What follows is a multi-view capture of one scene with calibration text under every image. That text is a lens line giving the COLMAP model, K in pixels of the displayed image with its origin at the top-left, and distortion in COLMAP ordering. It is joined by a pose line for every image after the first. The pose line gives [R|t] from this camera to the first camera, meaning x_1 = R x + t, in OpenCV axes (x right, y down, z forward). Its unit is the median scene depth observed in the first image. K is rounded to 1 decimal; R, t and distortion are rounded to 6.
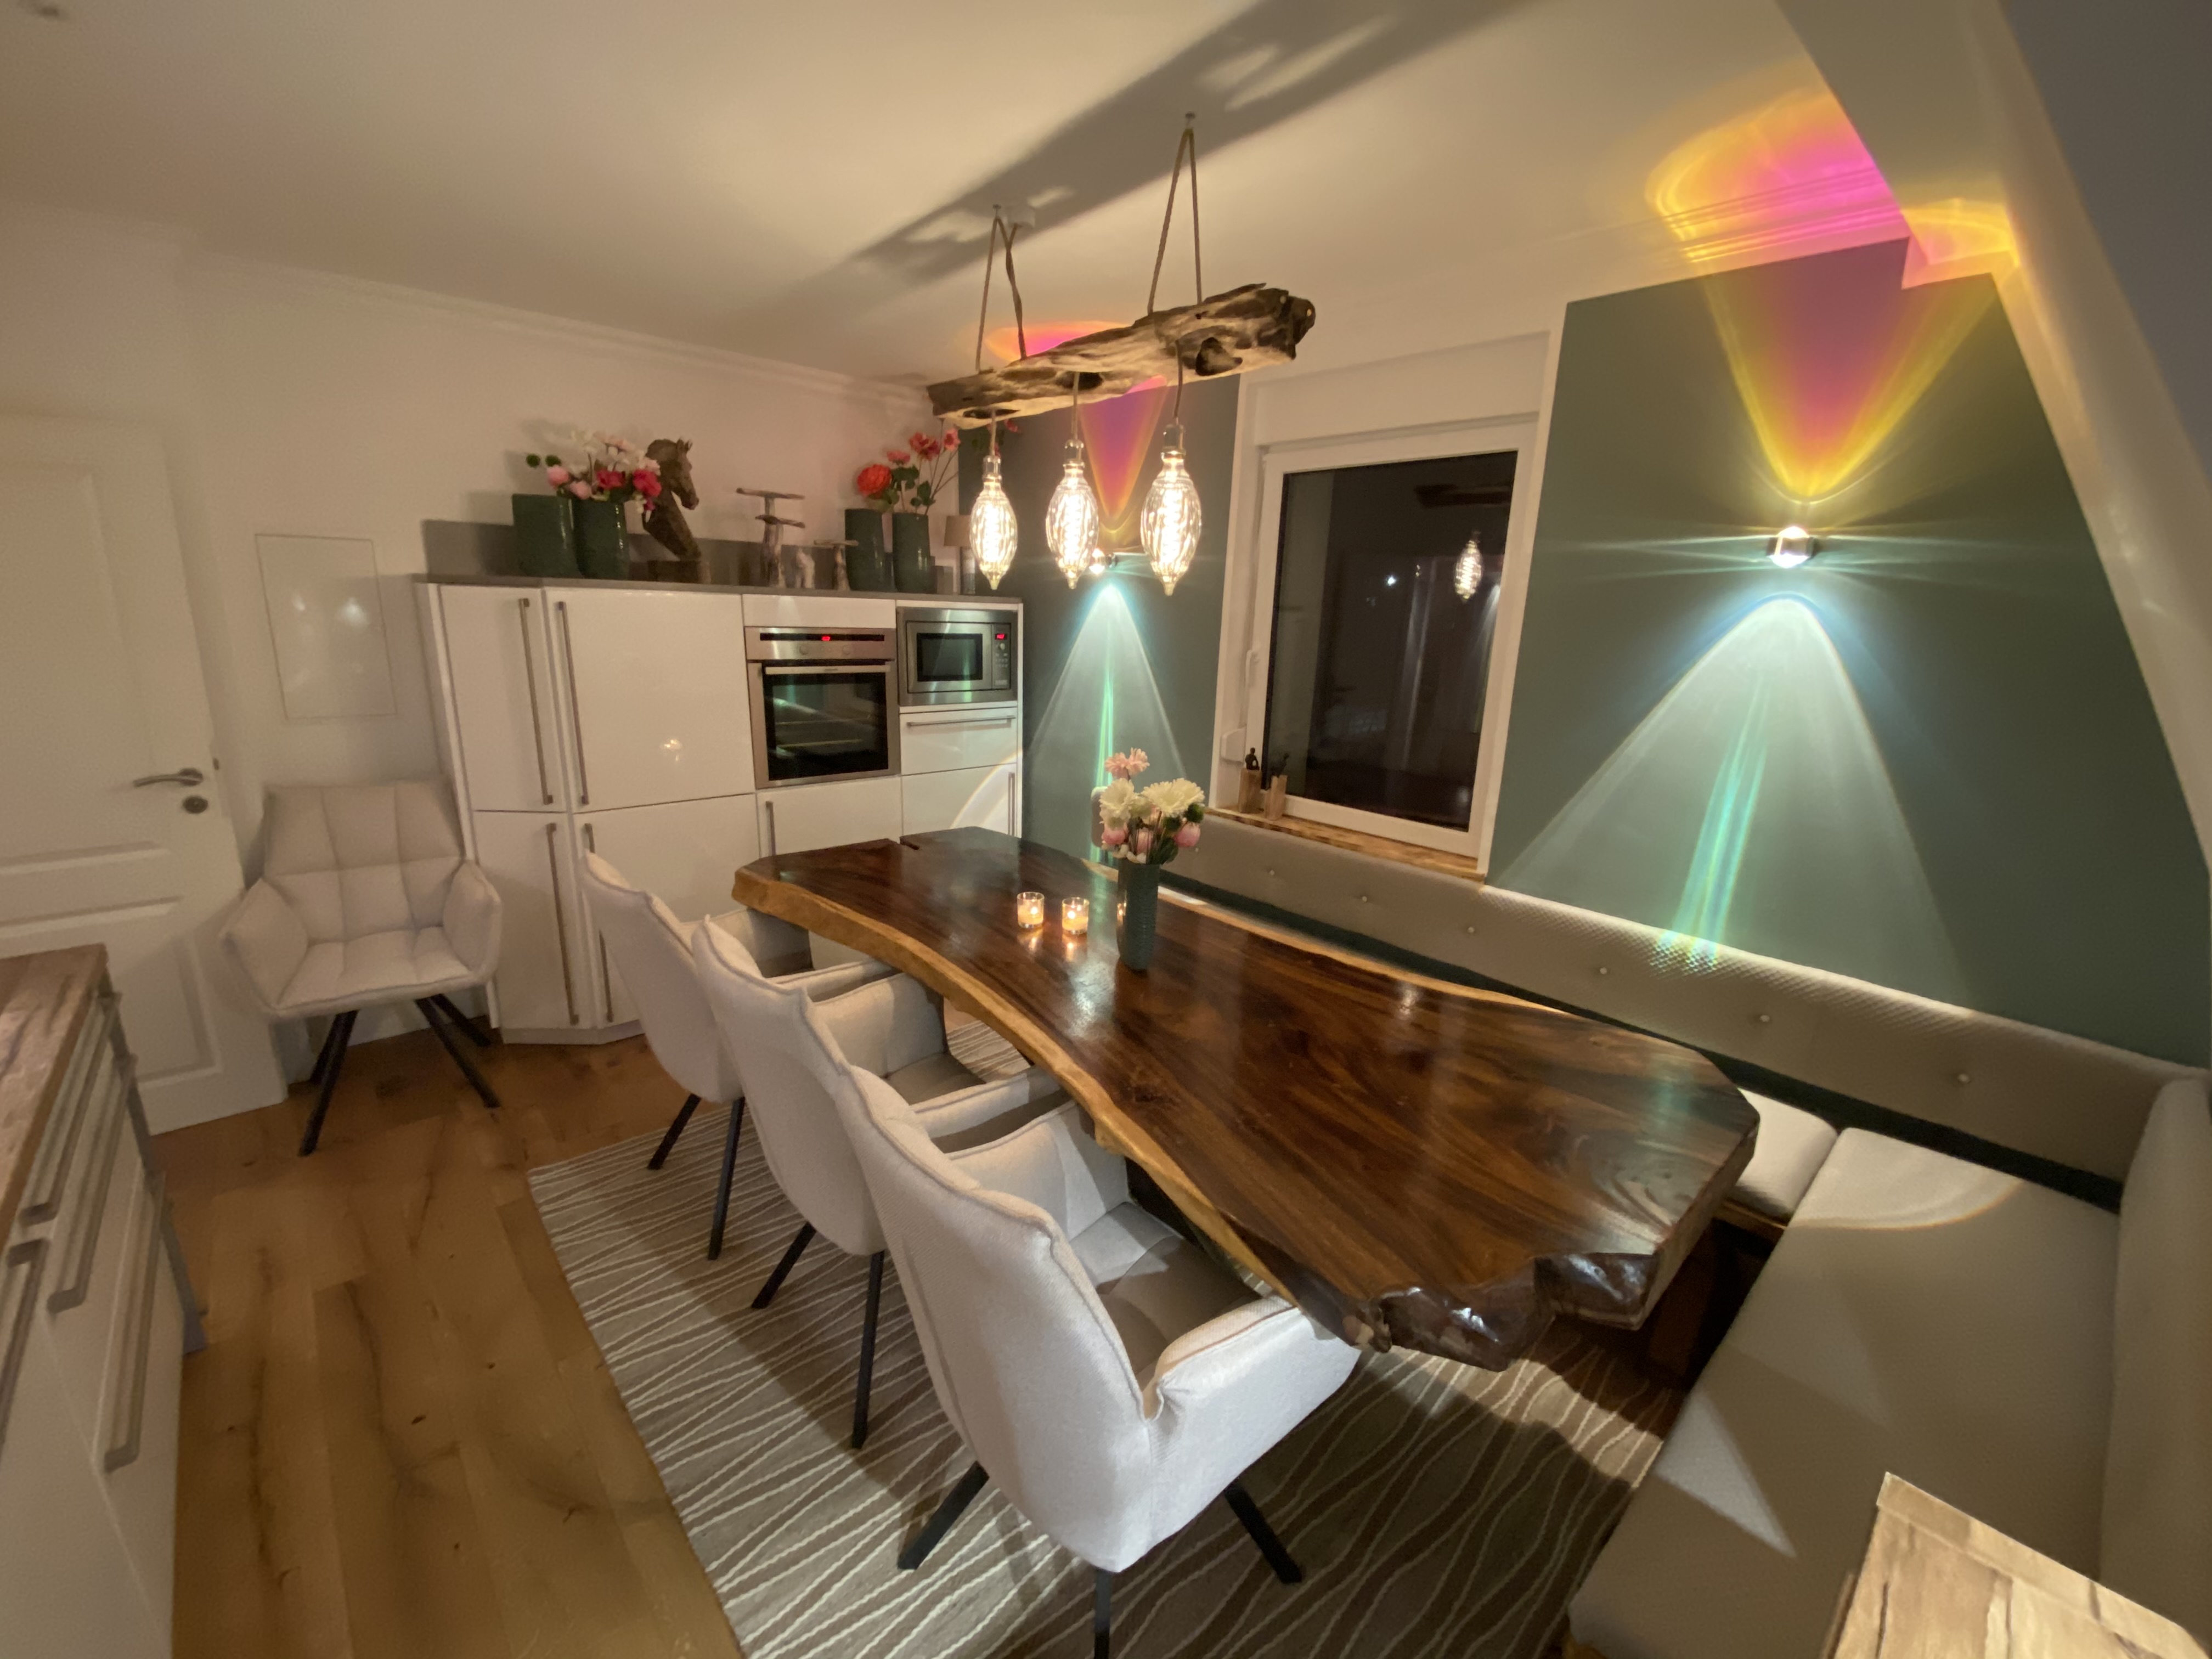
lens RADIAL K [[911.5, 0, 1117.2], [0, 911.5, 833.3], [0, 0, 1]] dist [0.000316, -0.000009]
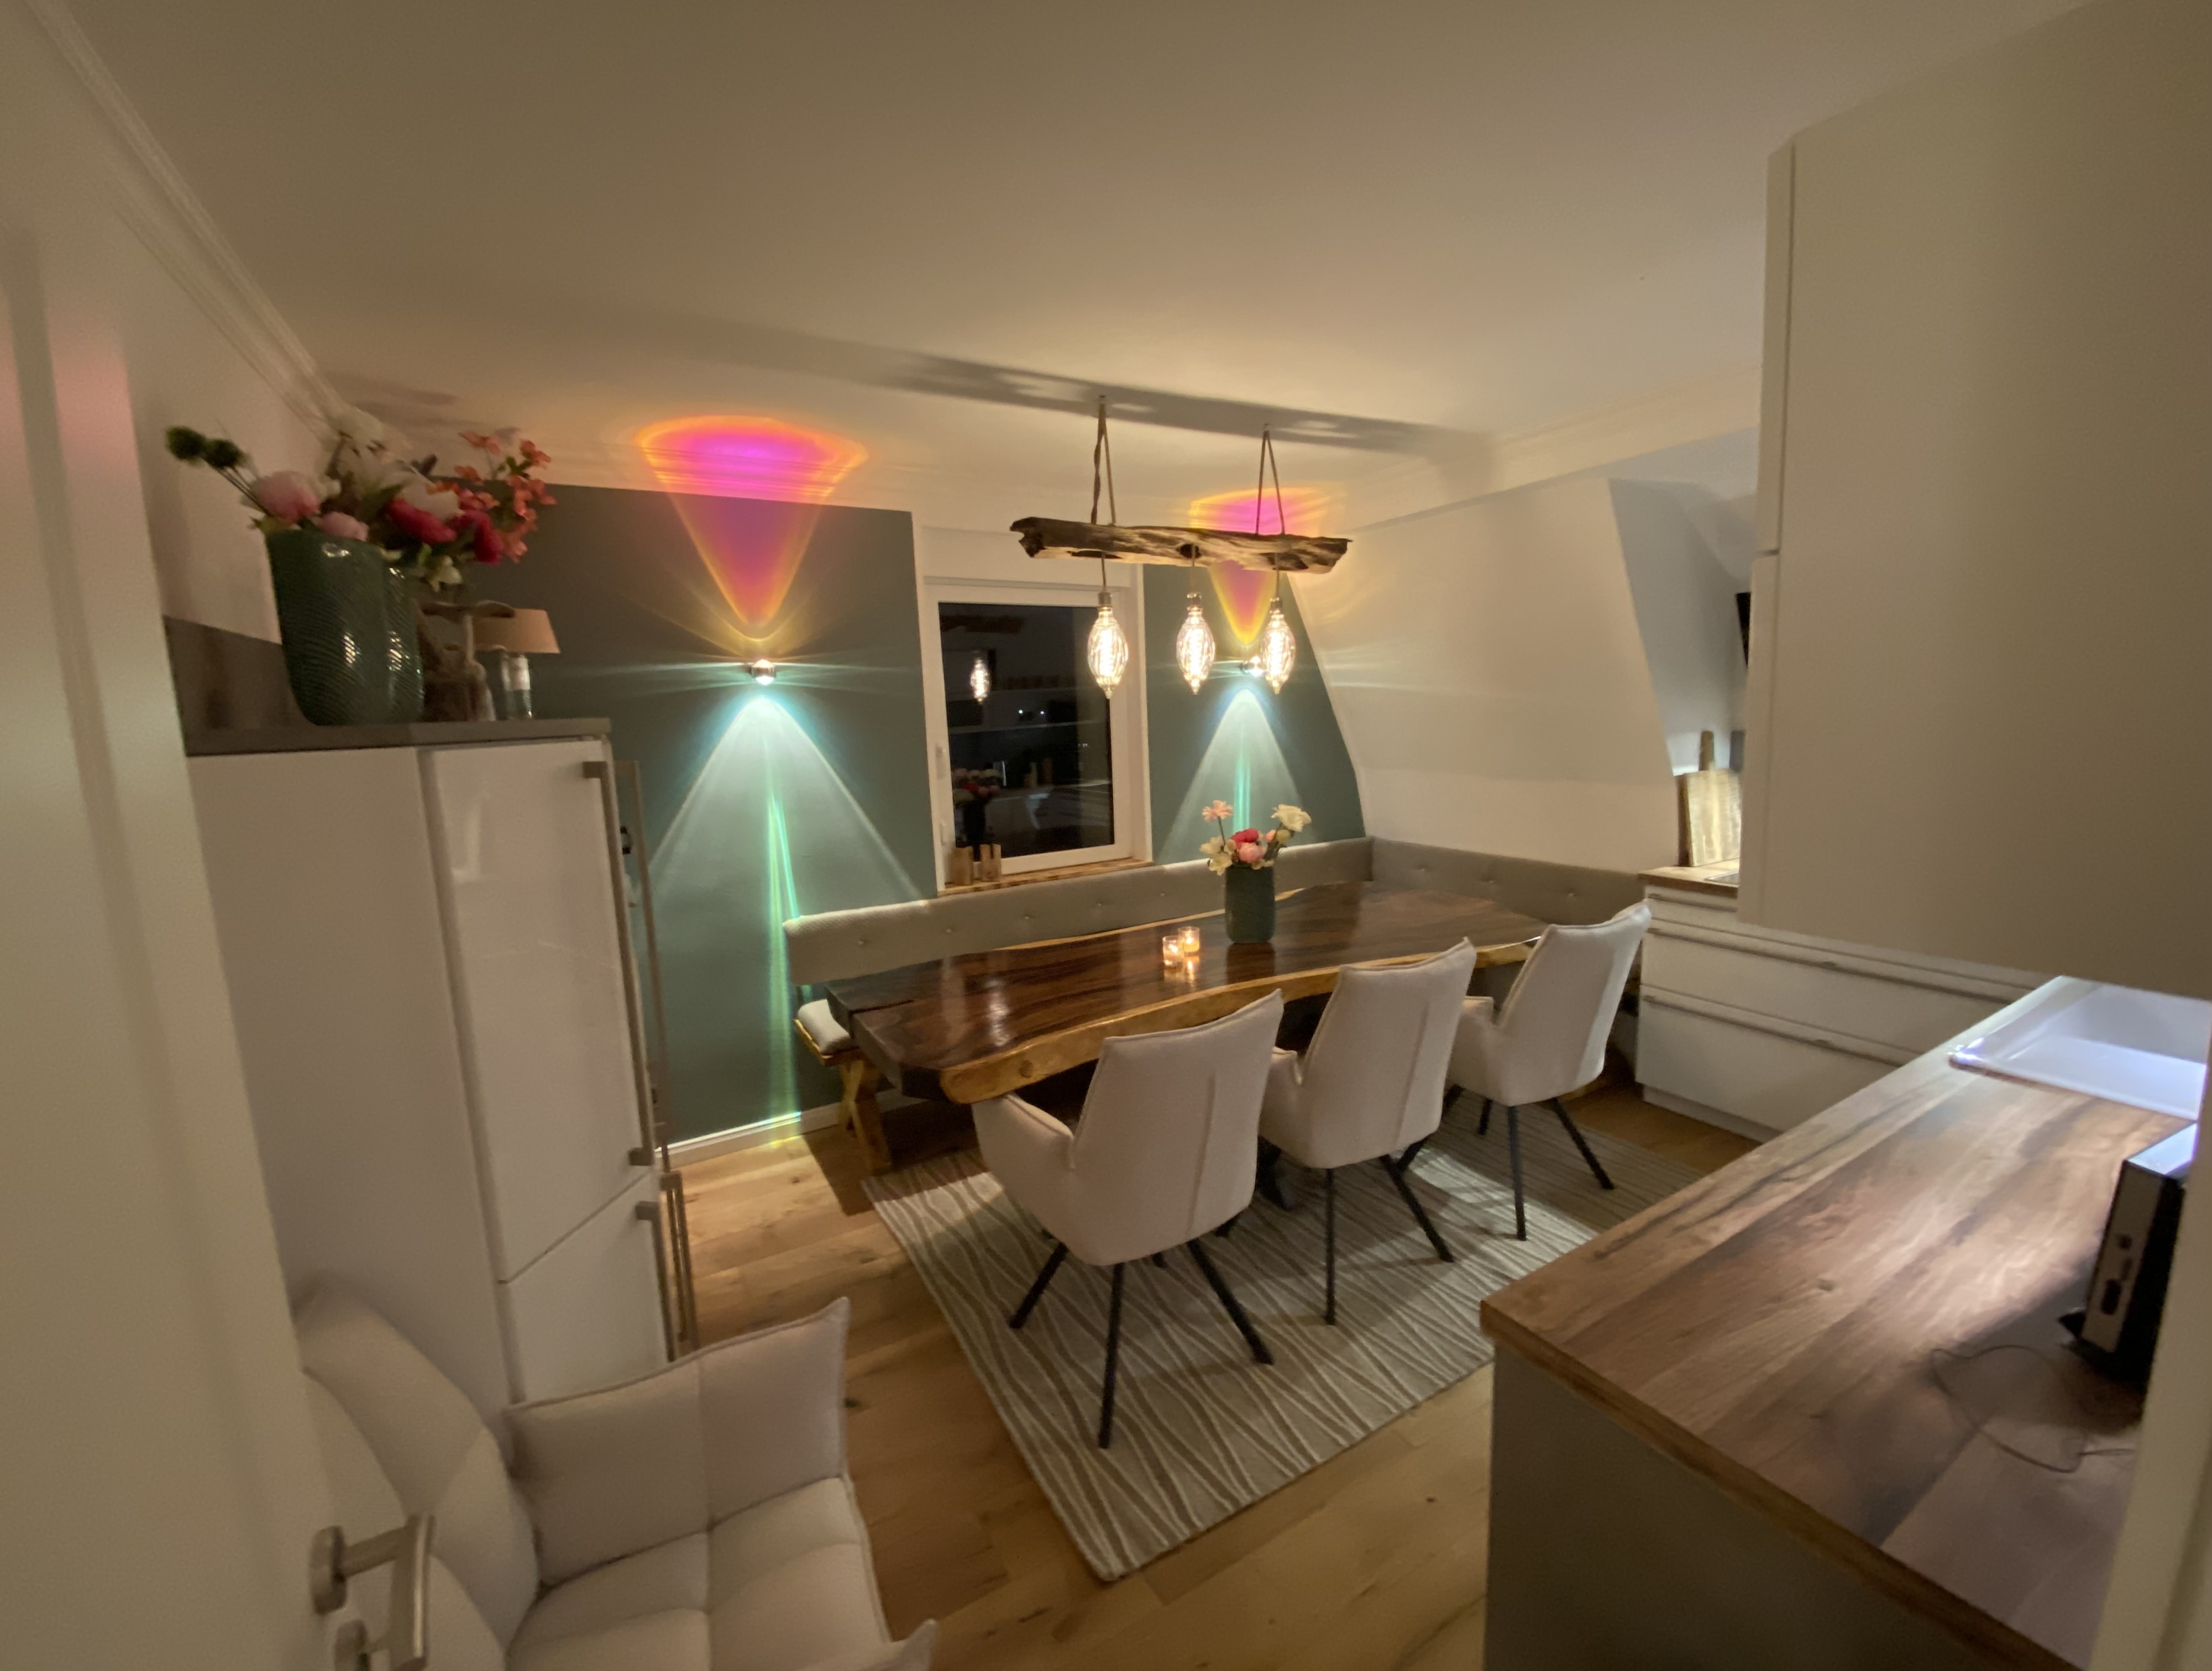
lens RADIAL K [[911.4, 0, 1117.2], [0, 911.4, 839.3], [0, 0, 1]] dist [0.000316, -0.000009]
pose [[0.188609, -0.178591, 0.965677, -1.317491], [0.276726, 0.953144, 0.122225, -0.235181], [-0.942257, 0.244175, 0.229193, 0.769898]]
